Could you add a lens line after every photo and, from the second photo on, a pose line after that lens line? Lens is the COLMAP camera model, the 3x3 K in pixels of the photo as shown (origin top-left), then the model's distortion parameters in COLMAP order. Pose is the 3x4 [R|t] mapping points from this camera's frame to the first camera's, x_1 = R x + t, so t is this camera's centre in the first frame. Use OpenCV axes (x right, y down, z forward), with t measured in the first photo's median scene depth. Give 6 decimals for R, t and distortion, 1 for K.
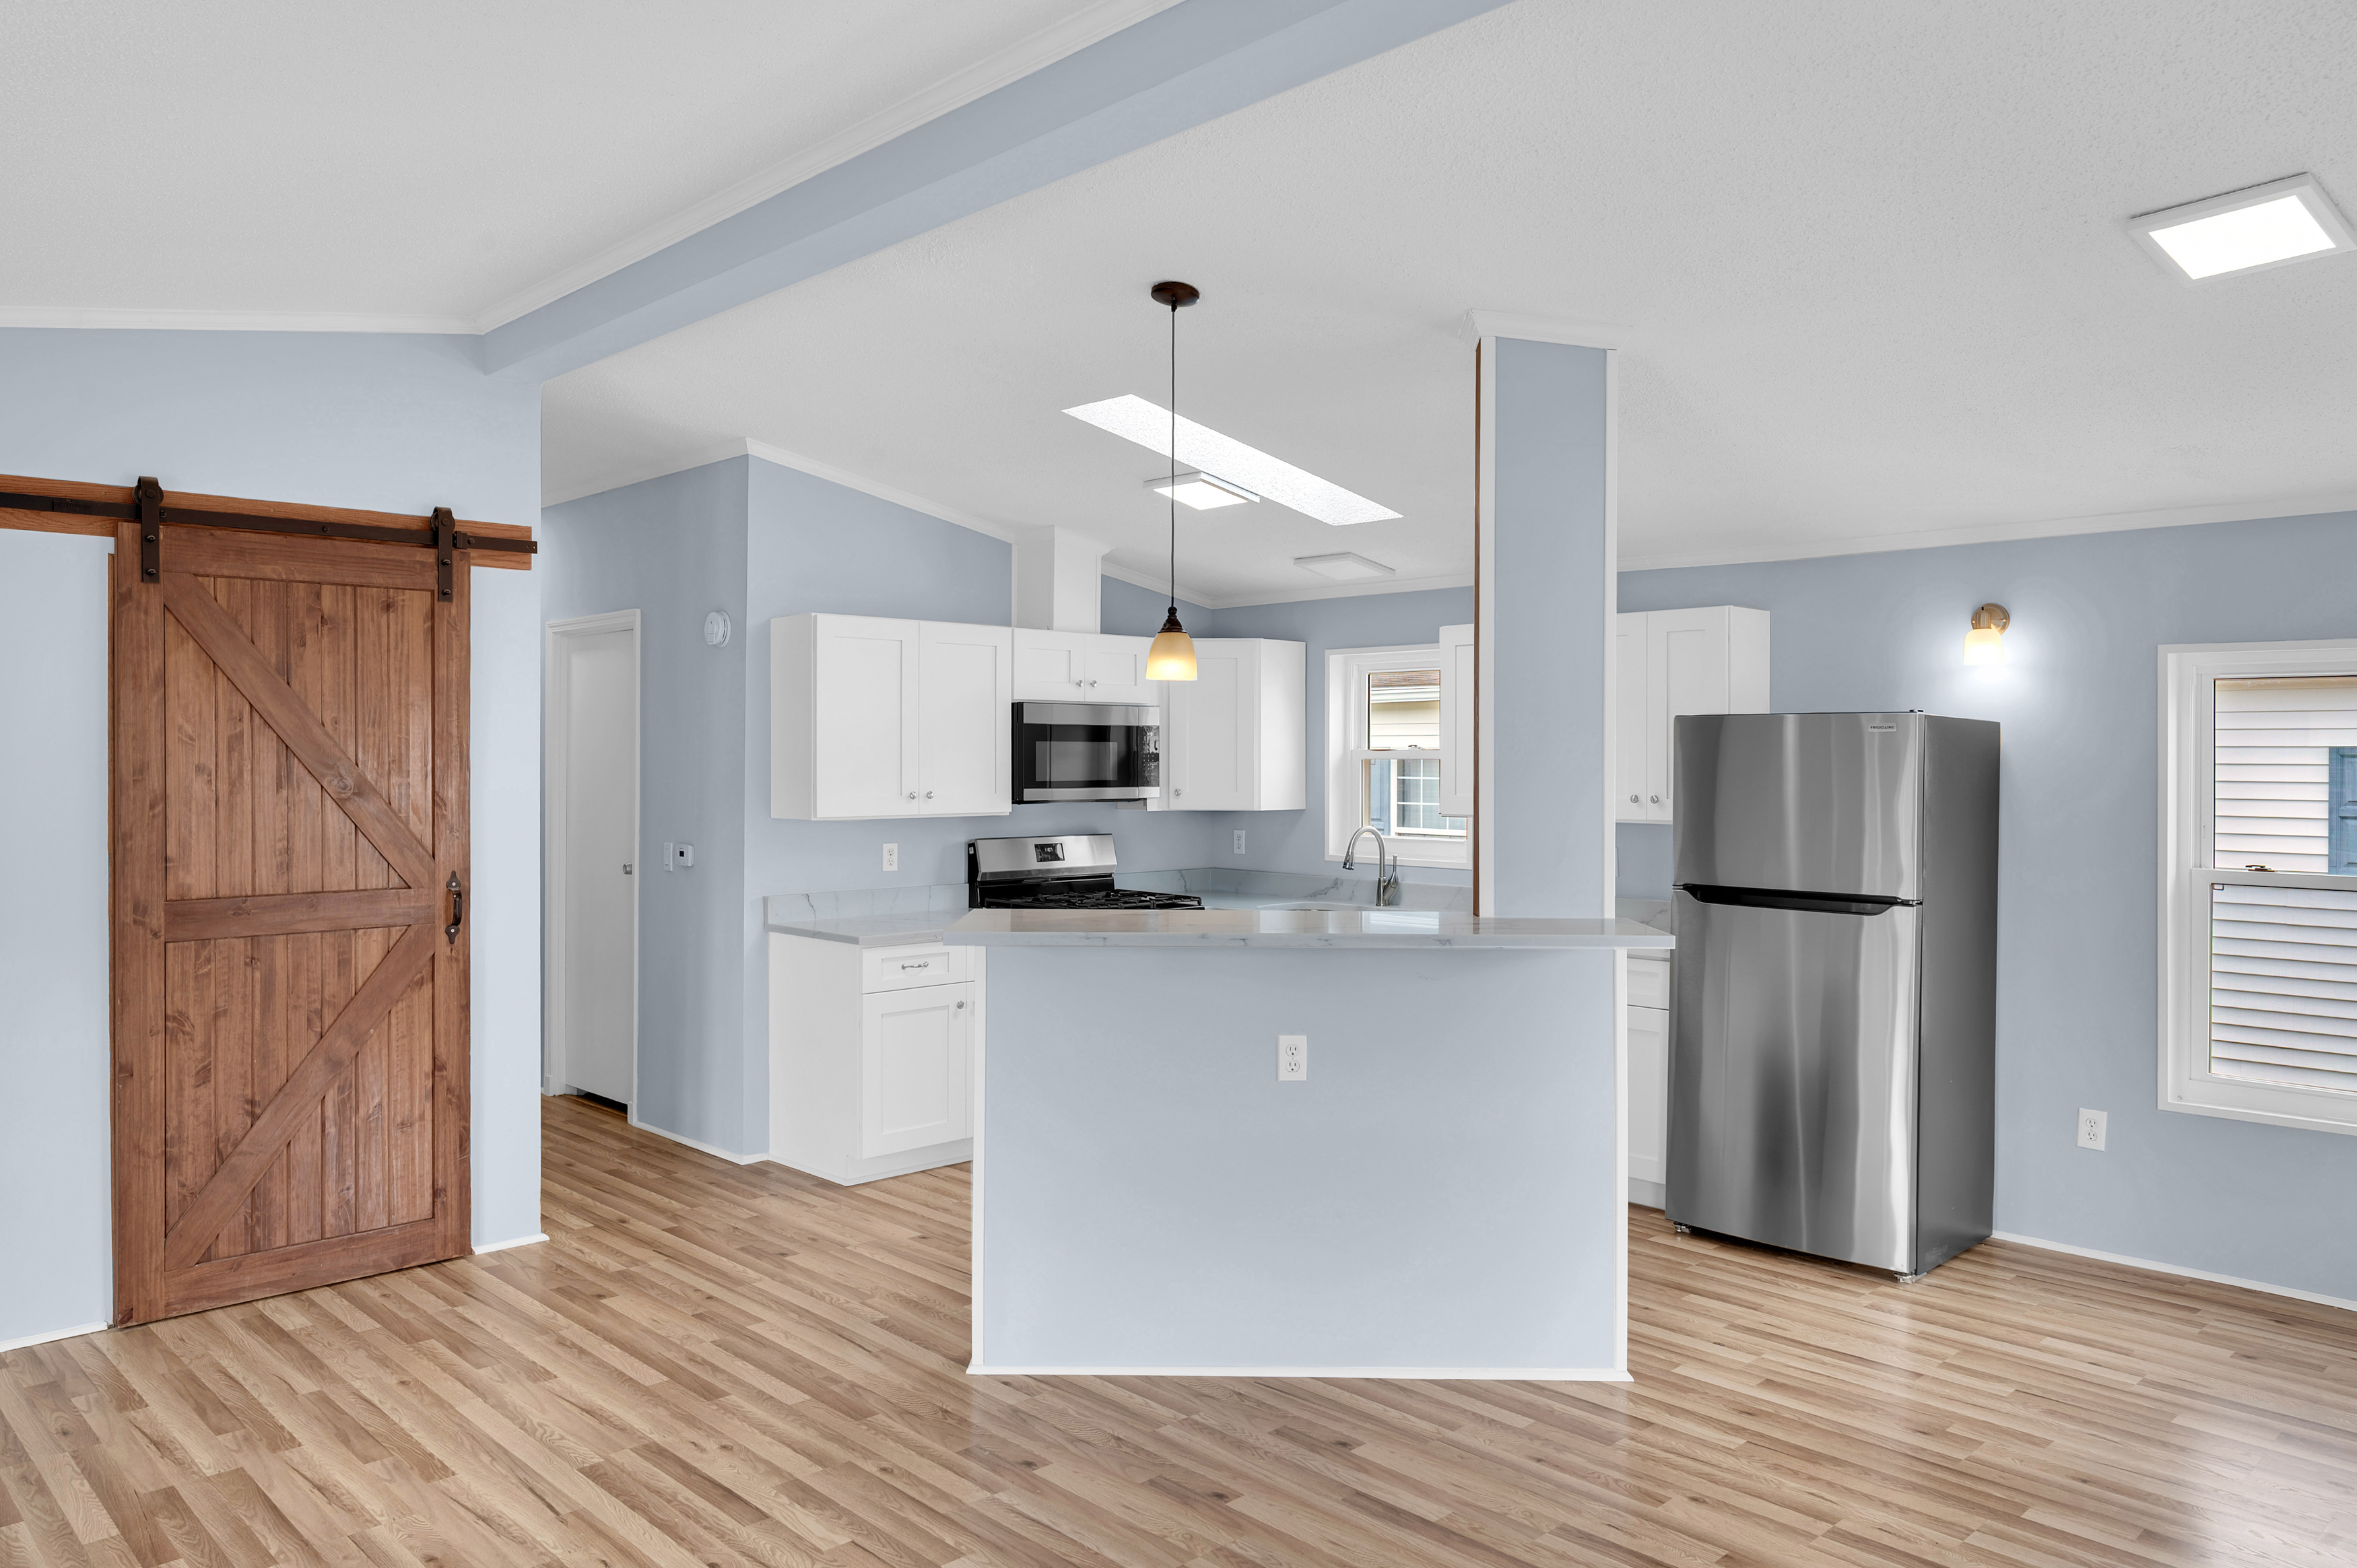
lens RADIAL K [[1634.9, 0, 1199.0], [0, 1634.9, 817.7], [0, 0, 1]] dist [0.009789, 0.001199]
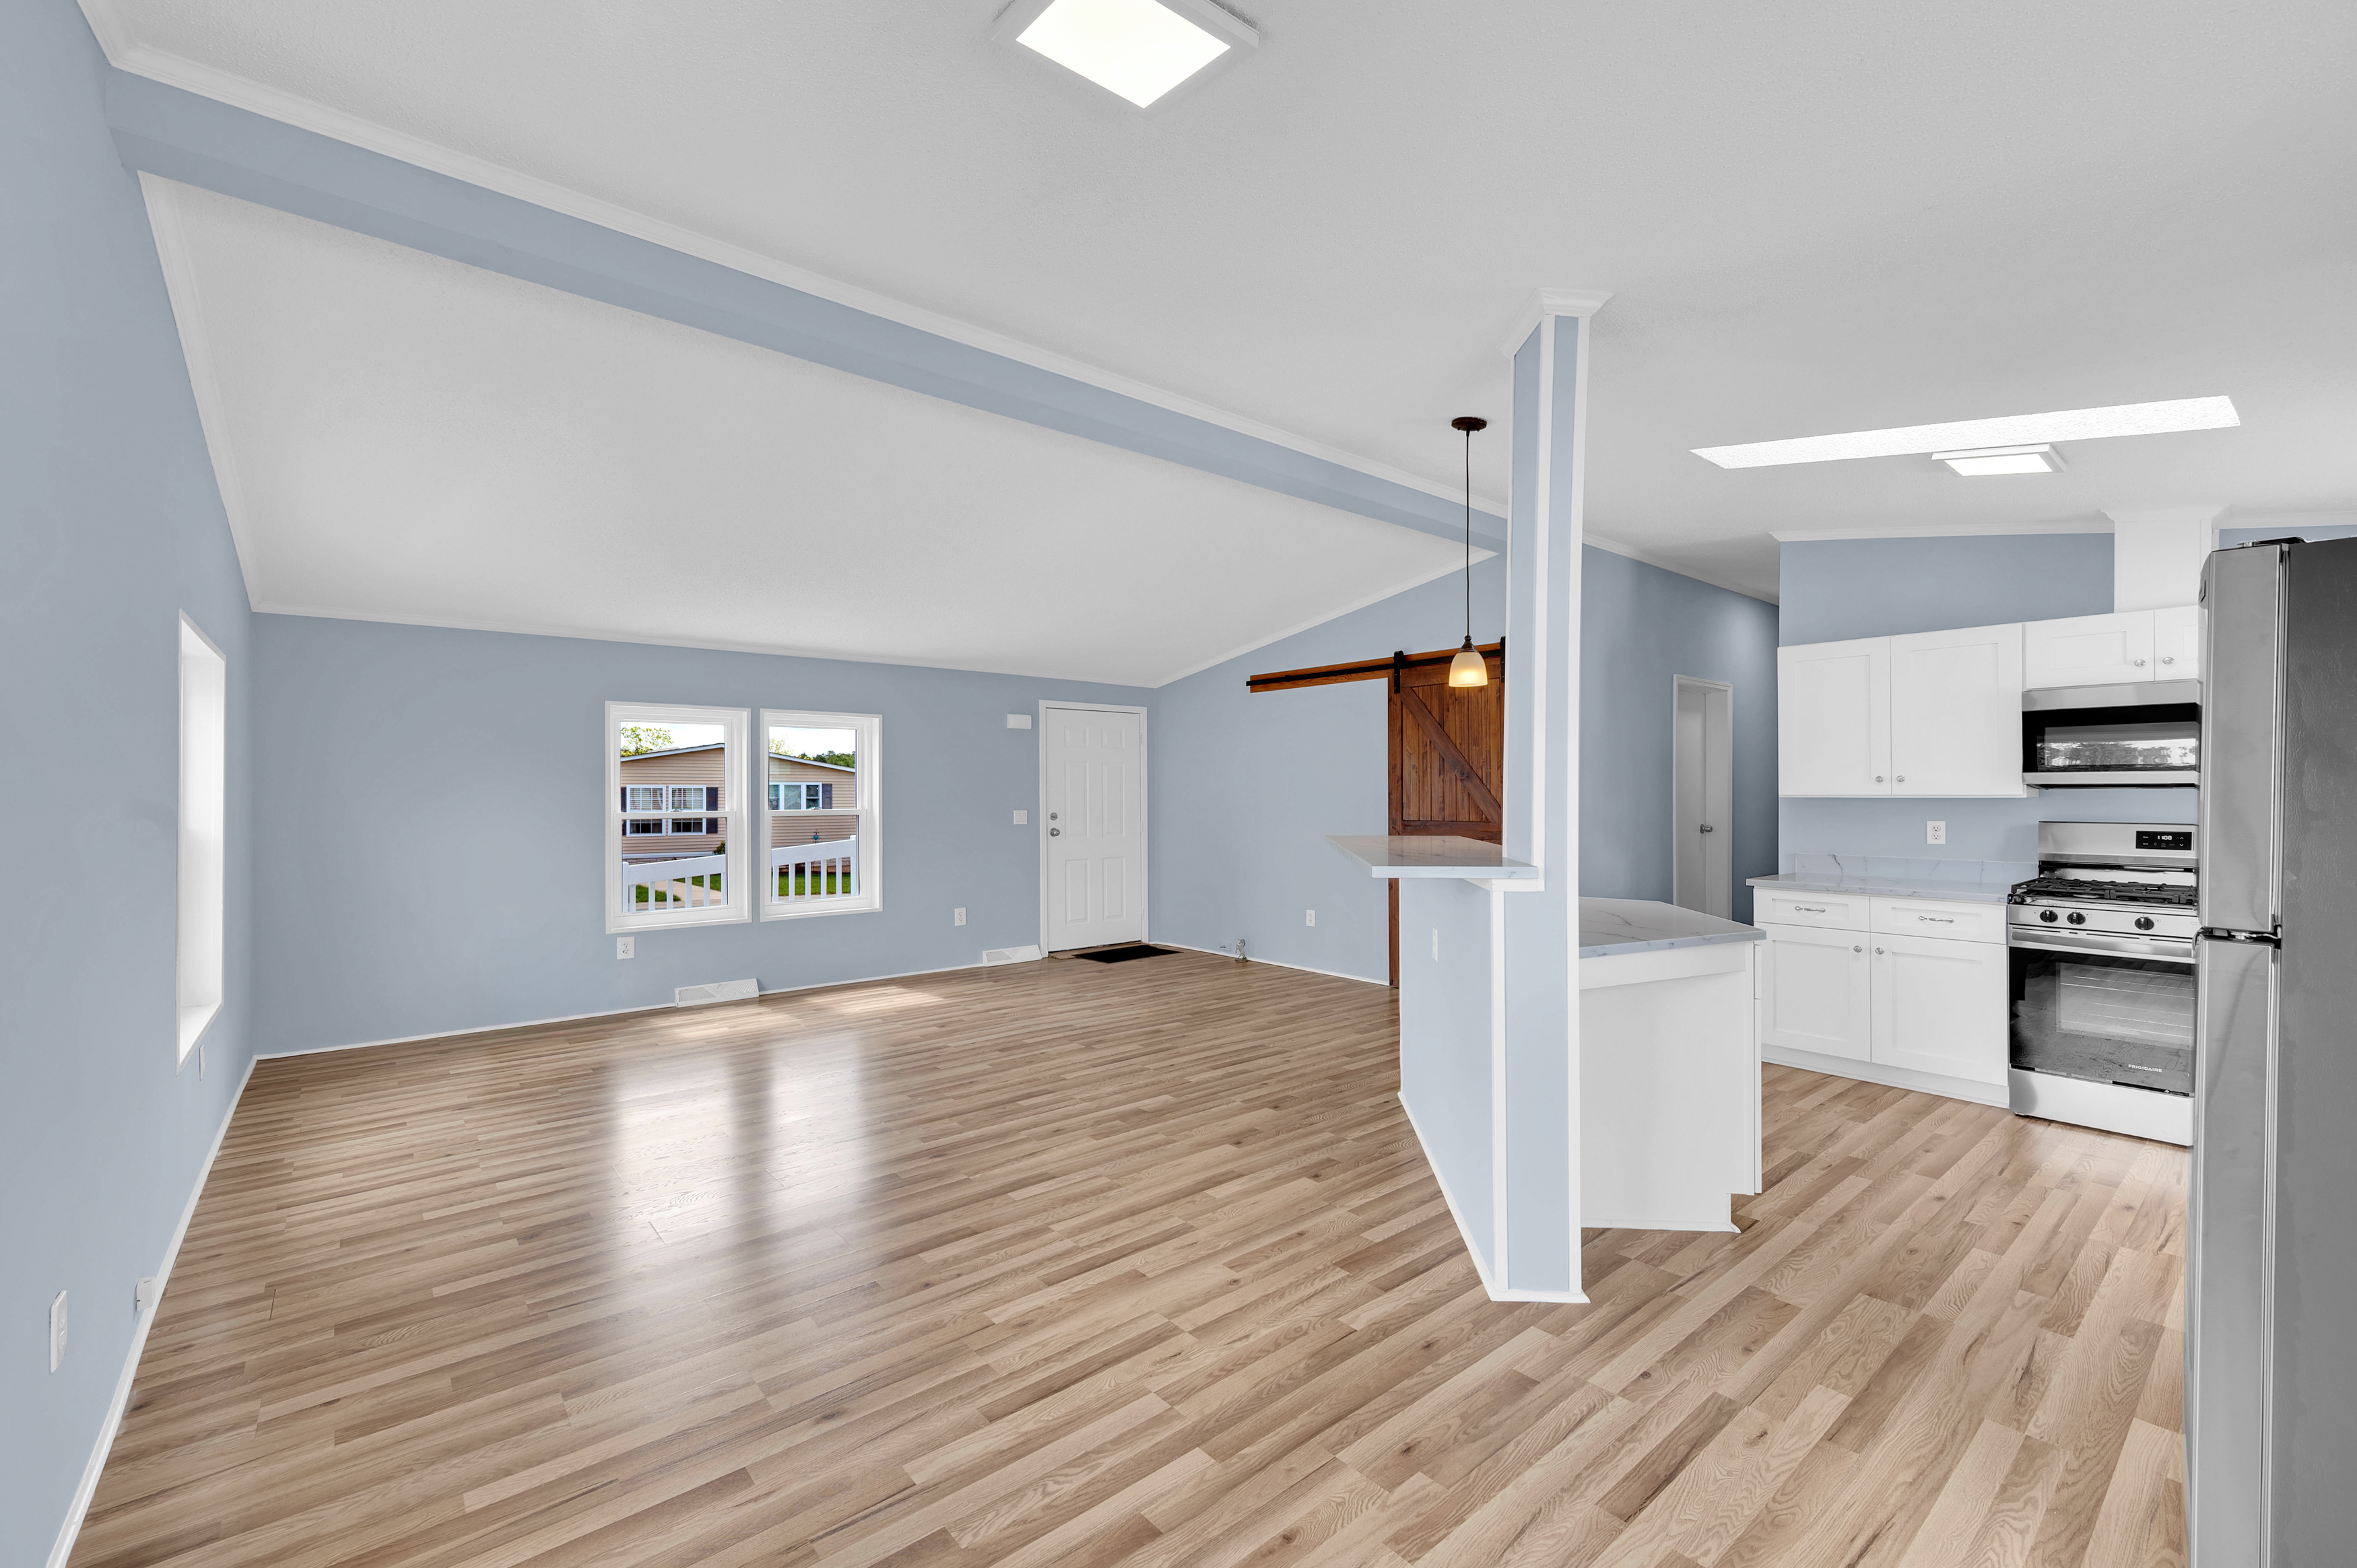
lens RADIAL K [[914.1, 0, 1172.6], [0, 914.1, 779.9], [0, 0, 1]] dist [0.014008, -0.000848]
pose [[-0.054692, -0.026721, -0.998146, 0.722375], [-0.046508, 0.998625, -0.024186, 0.037216], [0.997420, 0.045099, -0.055860, 0.692337]]
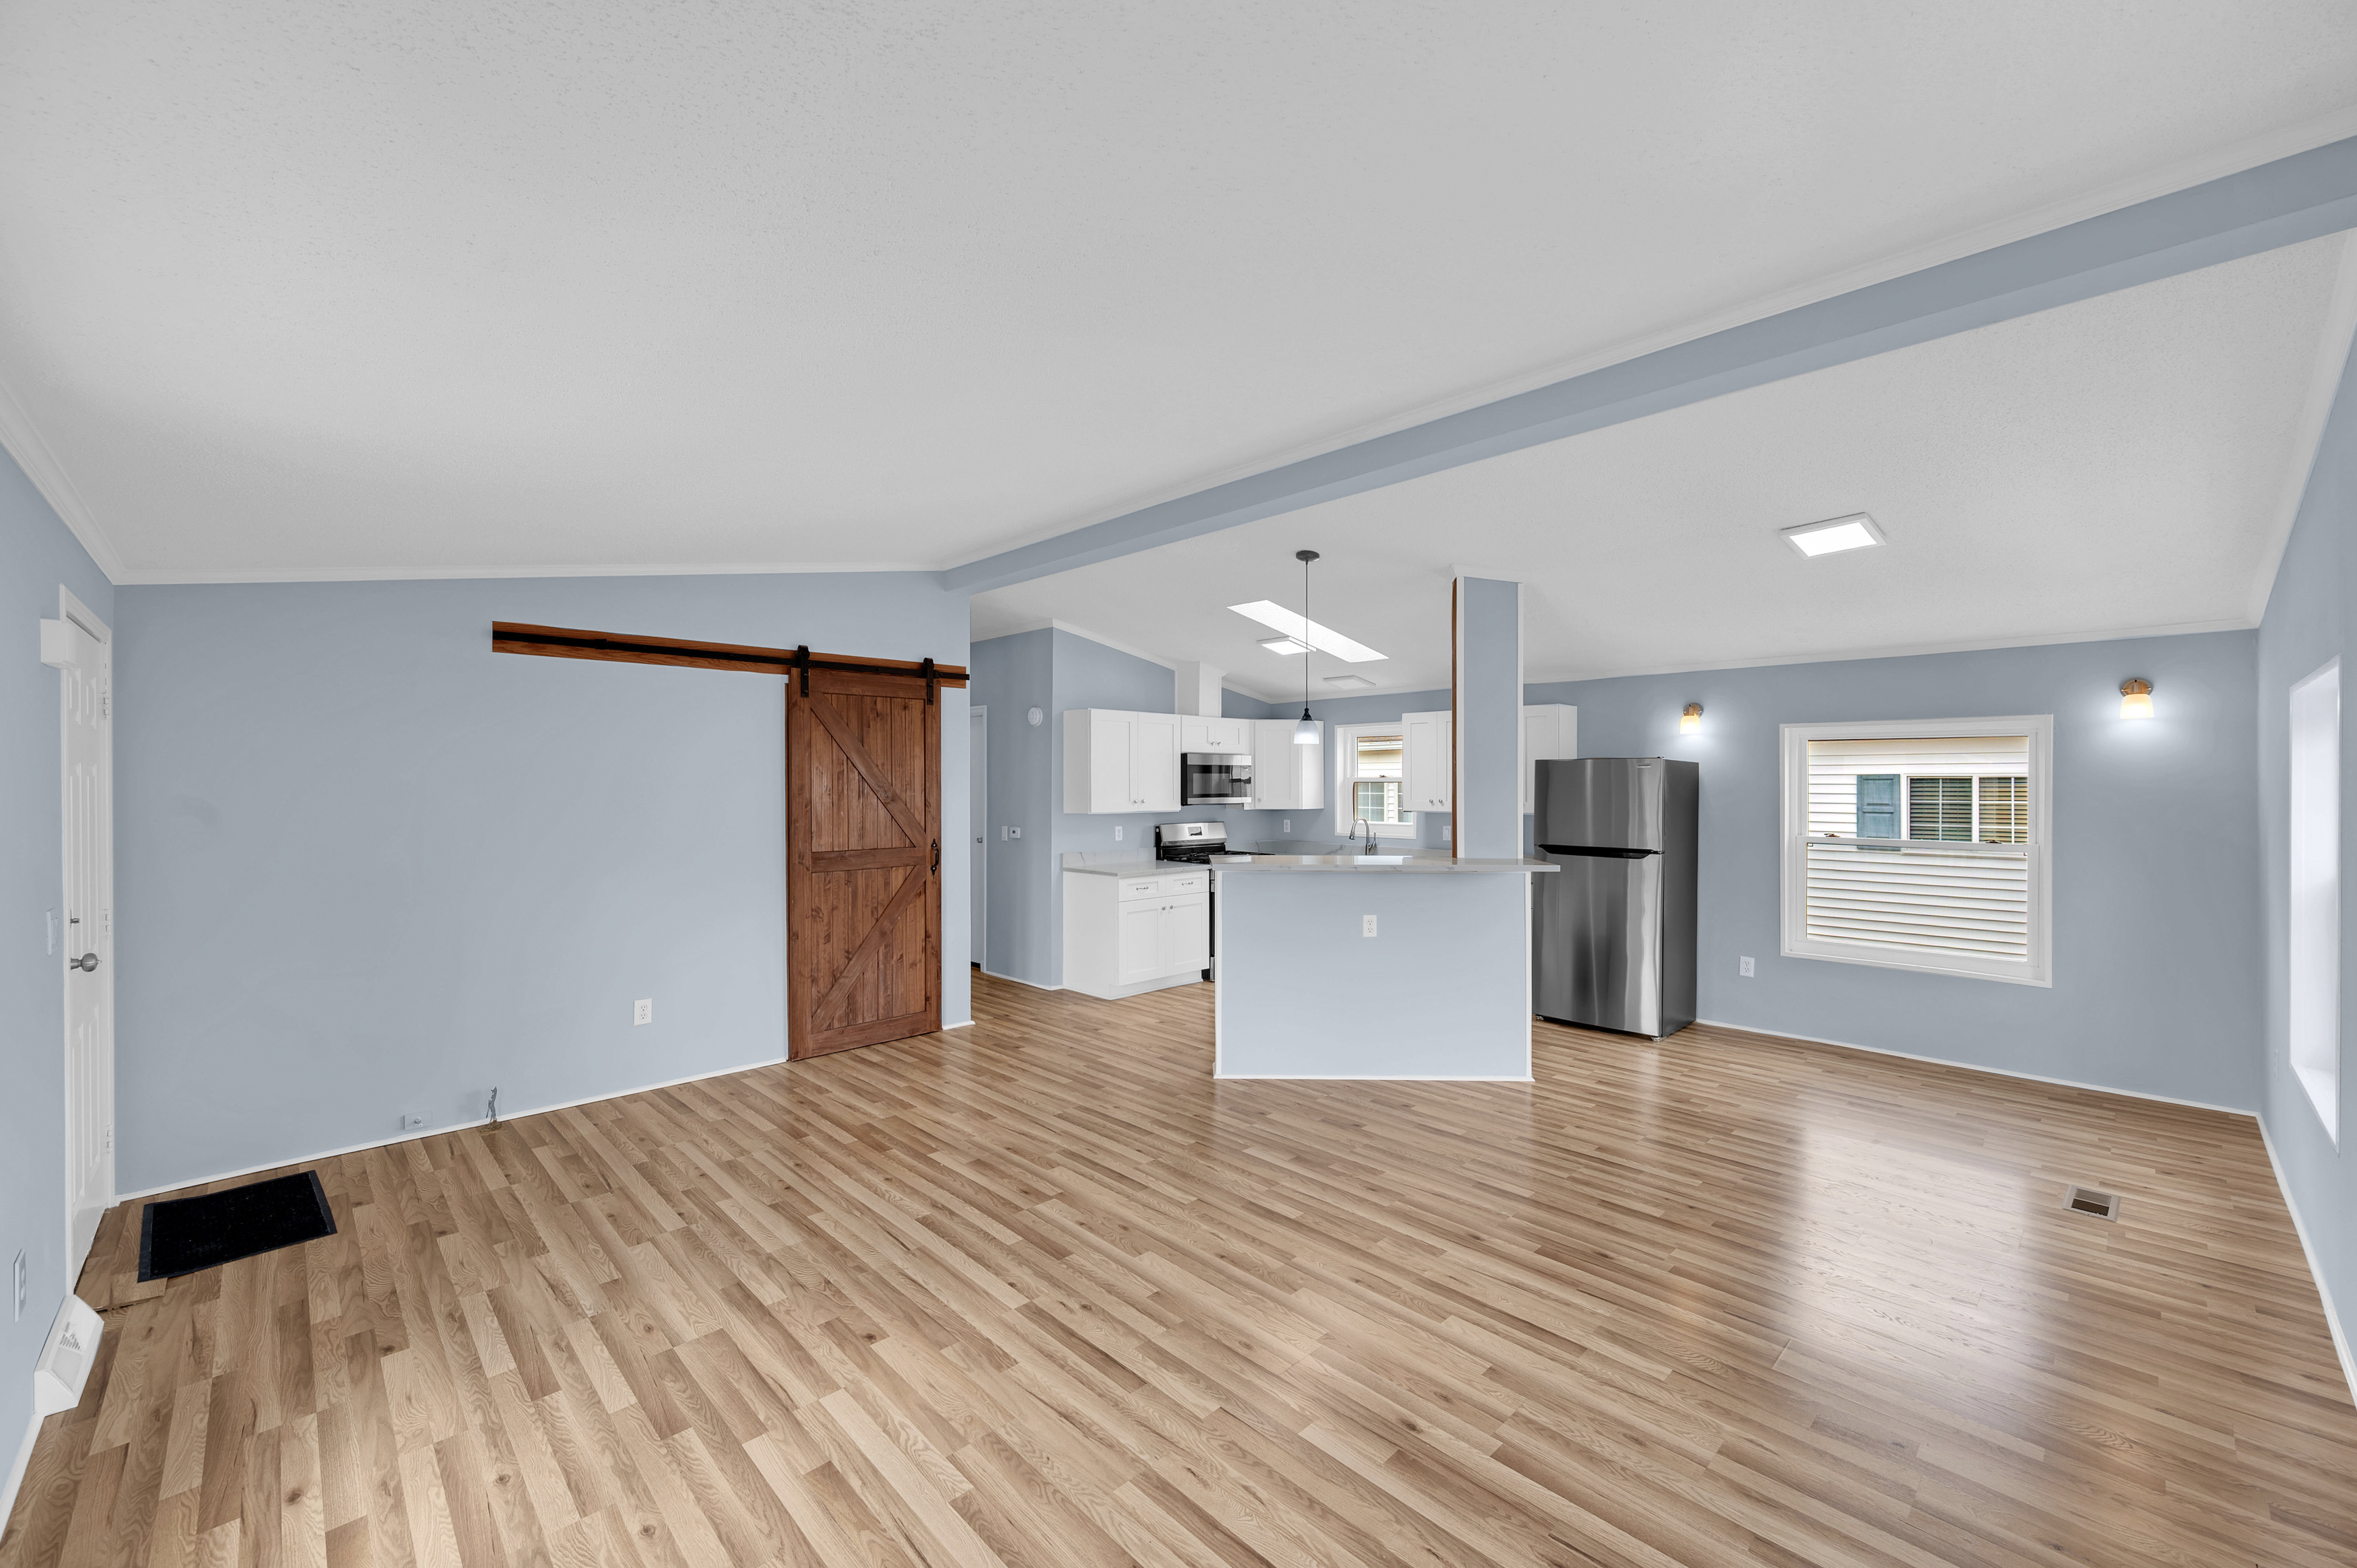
lens RADIAL K [[950.0, 0, 1190.5], [0, 950.0, 816.4], [0, 0, 1]] dist [0.008267, 0.000639]
pose [[0.999995, -0.002933, 0.000839, -0.147828], [0.002934, 0.999995, -0.001130, 0.007629], [-0.000836, 0.001133, 0.999999, -0.176419]]
